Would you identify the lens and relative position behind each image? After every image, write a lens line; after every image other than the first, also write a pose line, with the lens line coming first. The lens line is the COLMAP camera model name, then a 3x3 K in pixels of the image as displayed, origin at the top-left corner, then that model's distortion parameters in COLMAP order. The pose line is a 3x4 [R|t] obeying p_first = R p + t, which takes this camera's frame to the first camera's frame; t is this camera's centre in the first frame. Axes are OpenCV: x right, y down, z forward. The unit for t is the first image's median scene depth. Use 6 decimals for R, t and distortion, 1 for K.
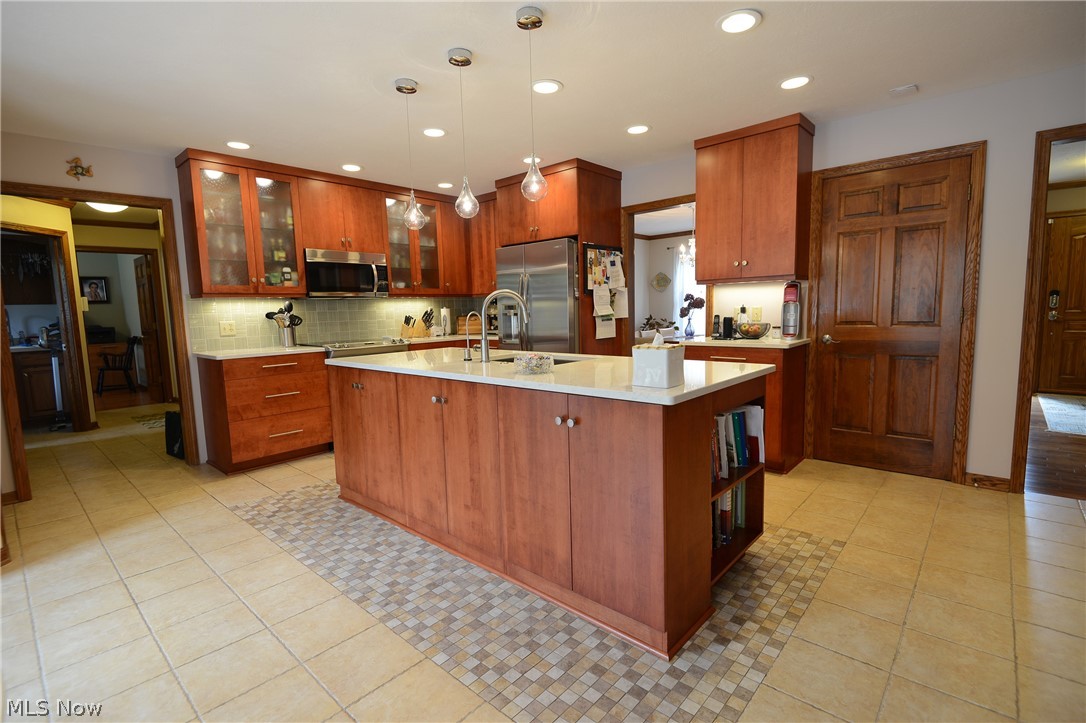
lens RADIAL K [[505.9, 0, 537.7], [0, 505.9, 365.0], [0, 0, 1]] dist [0.005520, -0.005718]
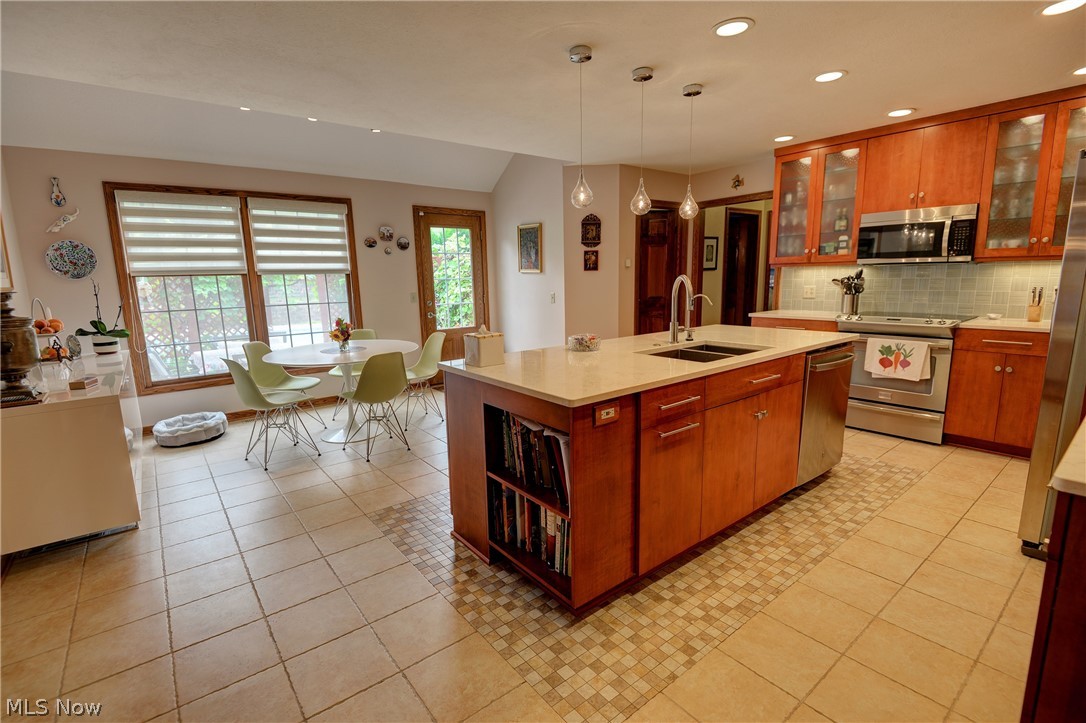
lens RADIAL K [[505.9, 0, 549.4], [0, 505.9, 366.1], [0, 0, 1]] dist [0.005520, -0.005718]
pose [[-0.165376, 0.206672, -0.964333, 1.091042], [-0.084512, 0.971230, 0.222644, -0.192157], [0.982603, 0.118318, -0.143151, 0.997278]]
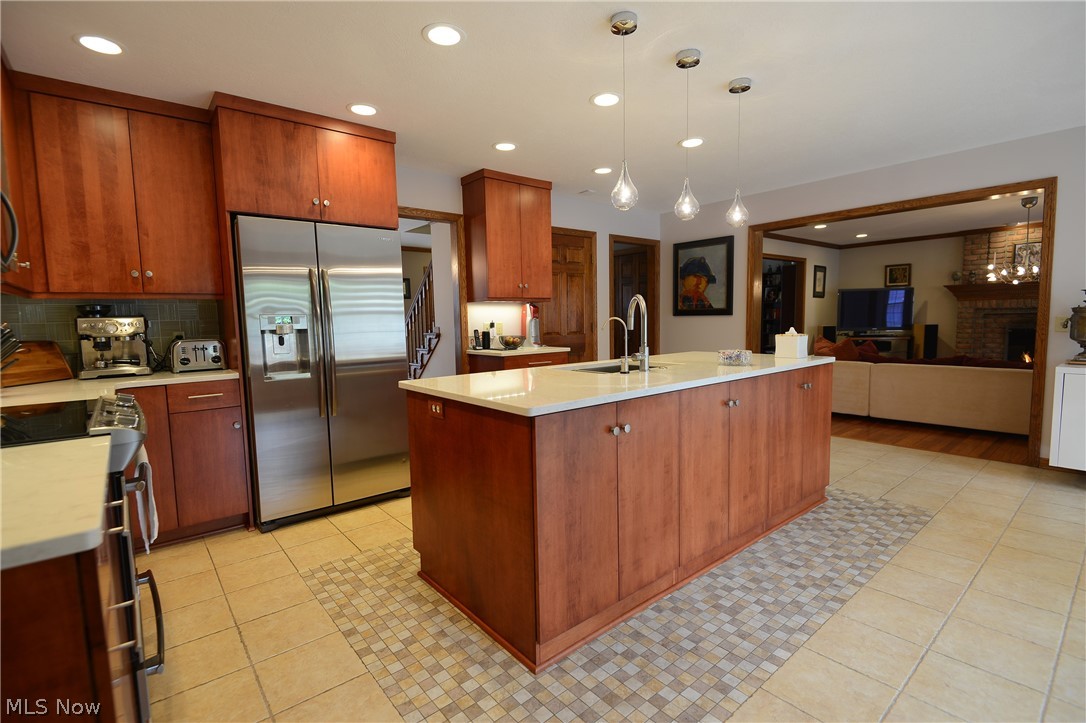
lens RADIAL K [[505.9, 0, 551.5], [0, 505.9, 364.7], [0, 0, 1]] dist [0.005520, -0.005718]
pose [[0.126692, -0.067713, 0.989628, -1.181165], [0.129788, 0.990222, 0.051139, -0.099576], [-0.983415, 0.121963, 0.134241, 1.177250]]
